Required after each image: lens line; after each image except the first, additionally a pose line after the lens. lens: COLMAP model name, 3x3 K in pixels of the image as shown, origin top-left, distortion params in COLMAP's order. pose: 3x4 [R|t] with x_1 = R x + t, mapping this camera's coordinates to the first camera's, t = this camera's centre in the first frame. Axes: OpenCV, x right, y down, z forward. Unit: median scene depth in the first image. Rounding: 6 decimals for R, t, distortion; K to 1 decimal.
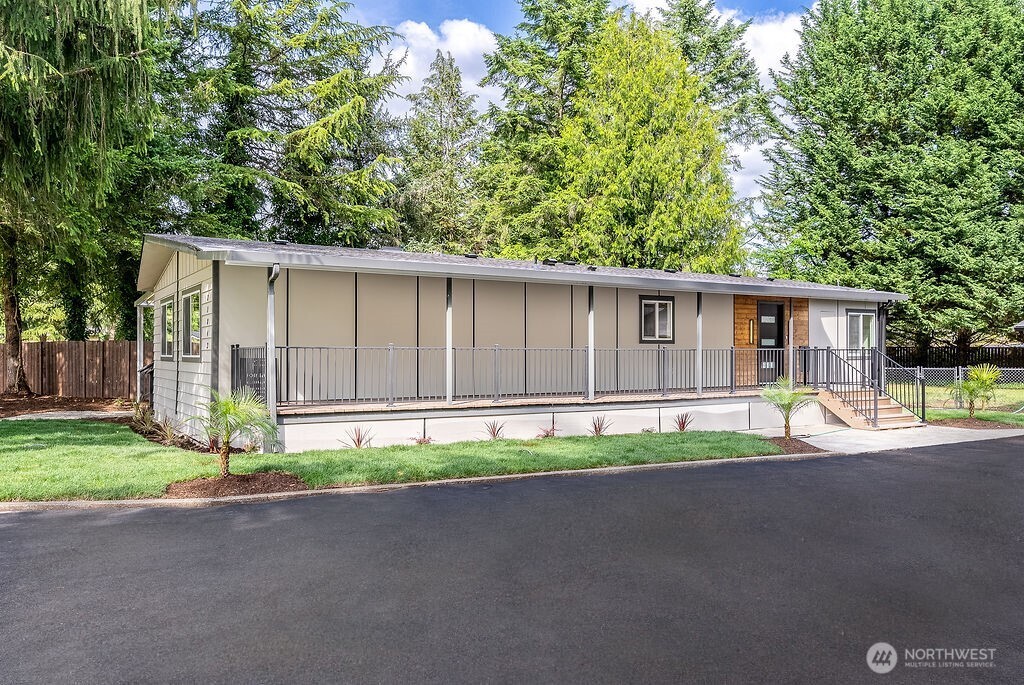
lens RADIAL K [[773.8, 0, 512.9], [0, 773.8, 348.7], [0, 0, 1]] dist [0.007519, -0.001232]
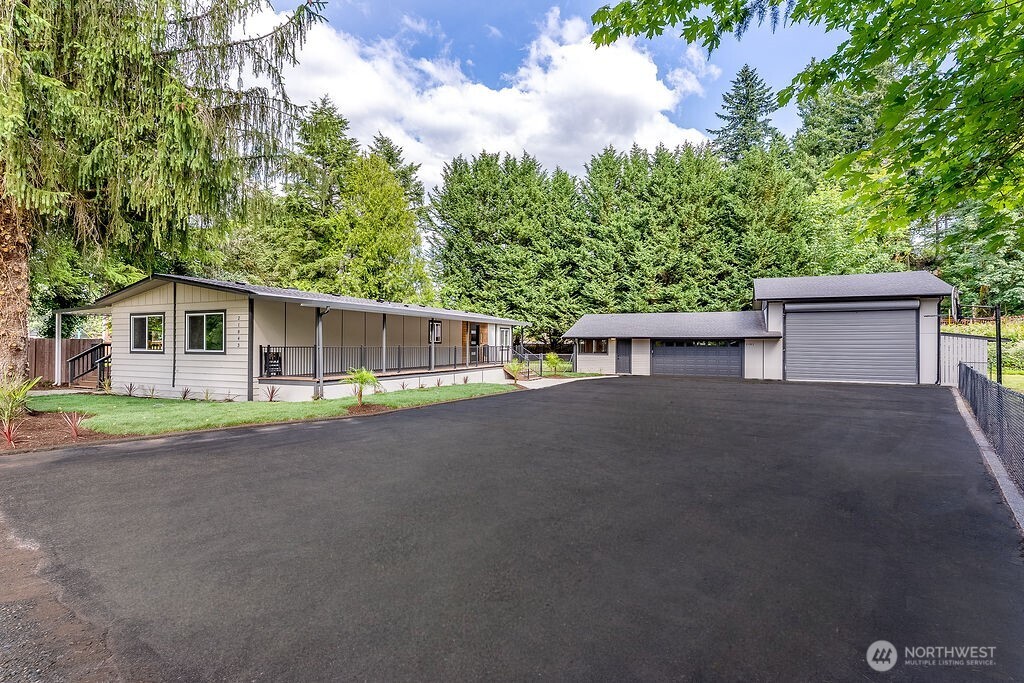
lens RADIAL K [[493.1, 0, 511.9], [0, 493.1, 340.3], [0, 0, 1]] dist [0.002557, 0.000199]
pose [[0.832206, 0.007547, 0.554415, -0.192968], [-0.004664, 0.999967, -0.006611, -0.003803], [-0.554447, 0.002916, 0.832214, -0.105769]]
